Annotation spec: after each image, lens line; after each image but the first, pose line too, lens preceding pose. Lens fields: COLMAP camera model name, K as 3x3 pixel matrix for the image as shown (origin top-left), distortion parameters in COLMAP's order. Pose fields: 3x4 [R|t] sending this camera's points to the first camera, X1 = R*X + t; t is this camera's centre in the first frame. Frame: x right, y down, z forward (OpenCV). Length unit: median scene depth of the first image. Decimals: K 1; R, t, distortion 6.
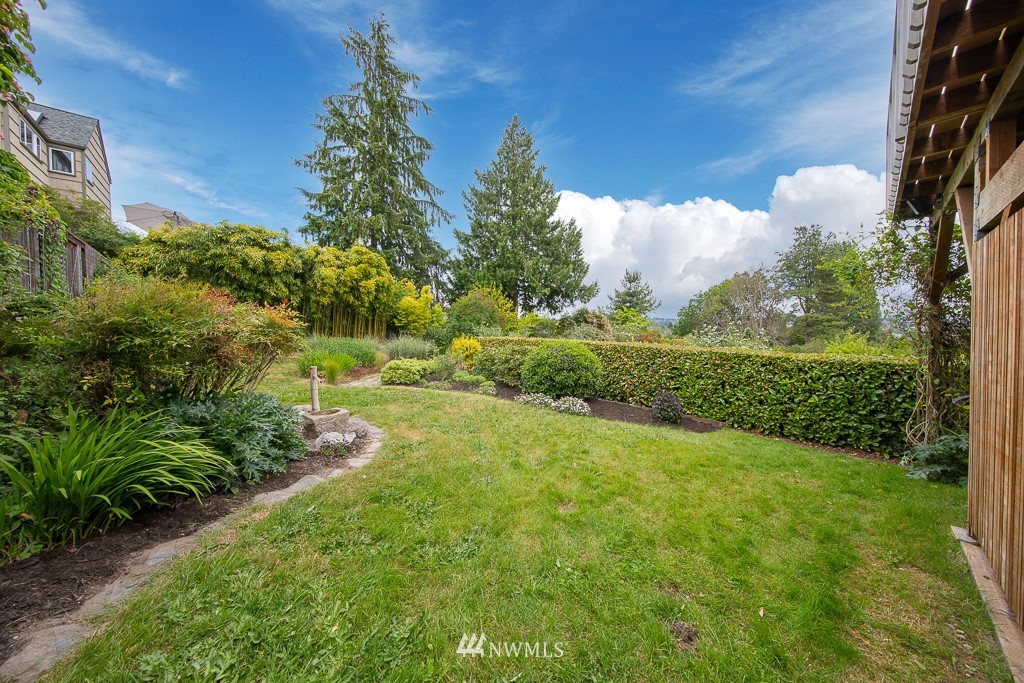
lens RADIAL K [[323.5, 0, 510.8], [0, 323.5, 338.8], [0, 0, 1]] dist [0.000283, -0.001122]
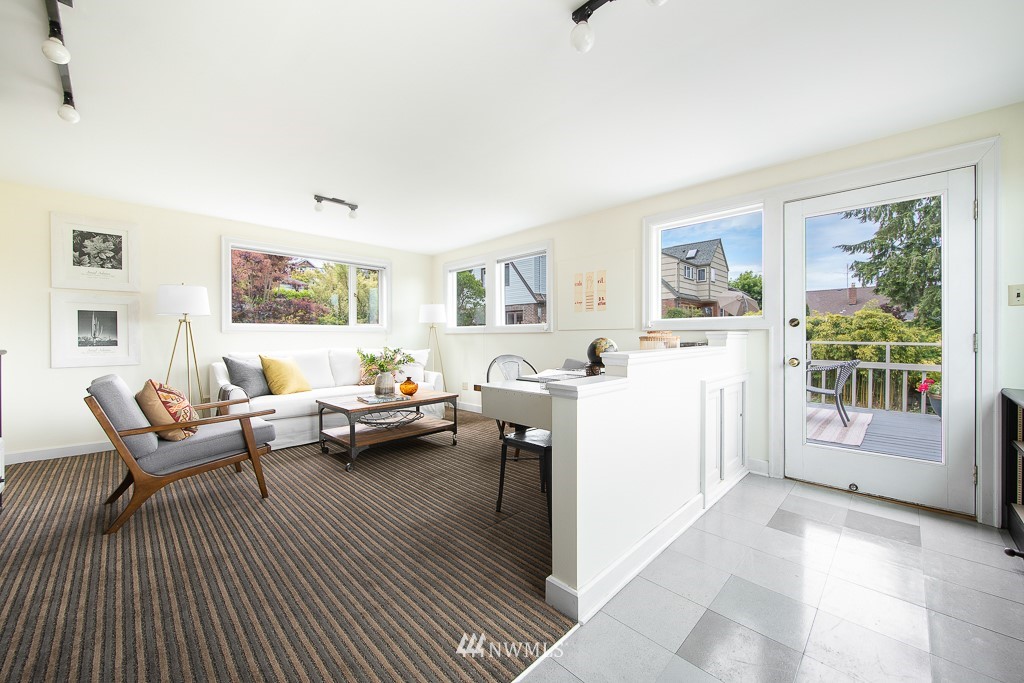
lens RADIAL K [[389.7, 0, 516.3], [0, 389.7, 337.8], [0, 0, 1]] dist [0.008432, -0.000115]
pose [[0.062230, 0.019889, -0.997864, 0.506509], [-0.023640, 0.999550, 0.018448, -0.144295], [0.997782, 0.022441, 0.062672, -0.116742]]
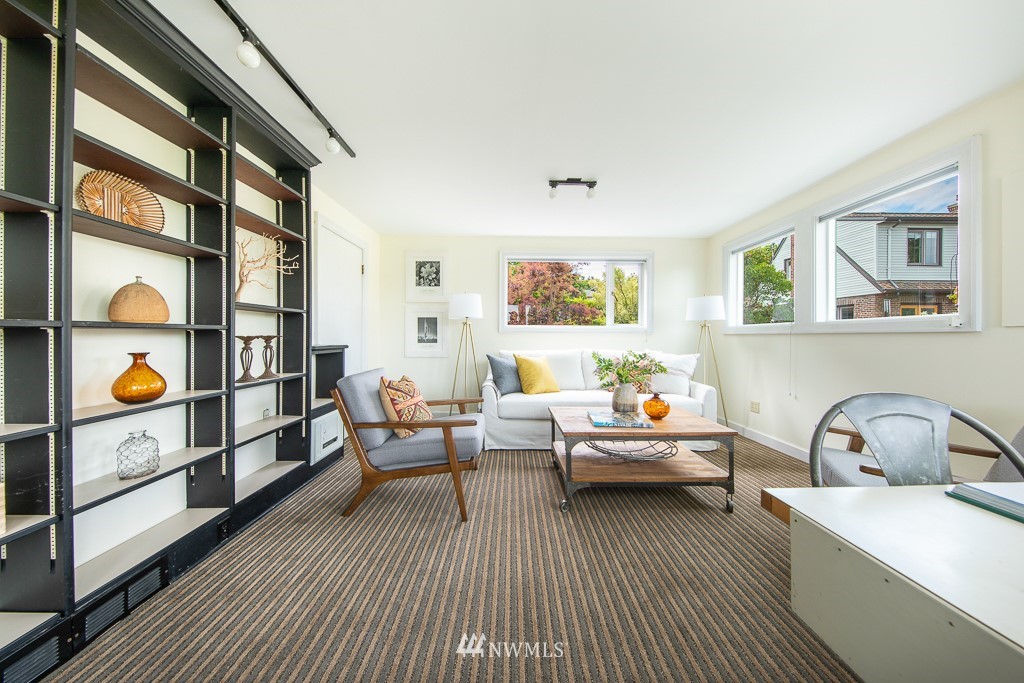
lens RADIAL K [[323.5, 0, 514.8], [0, 323.5, 337.8], [0, 0, 1]] dist [0.000283, -0.001122]
pose [[-0.659623, 0.015850, -0.751430, 0.424138], [-0.012713, 0.999399, 0.032240, -0.143140], [0.751489, 0.030819, -0.659025, -0.119702]]
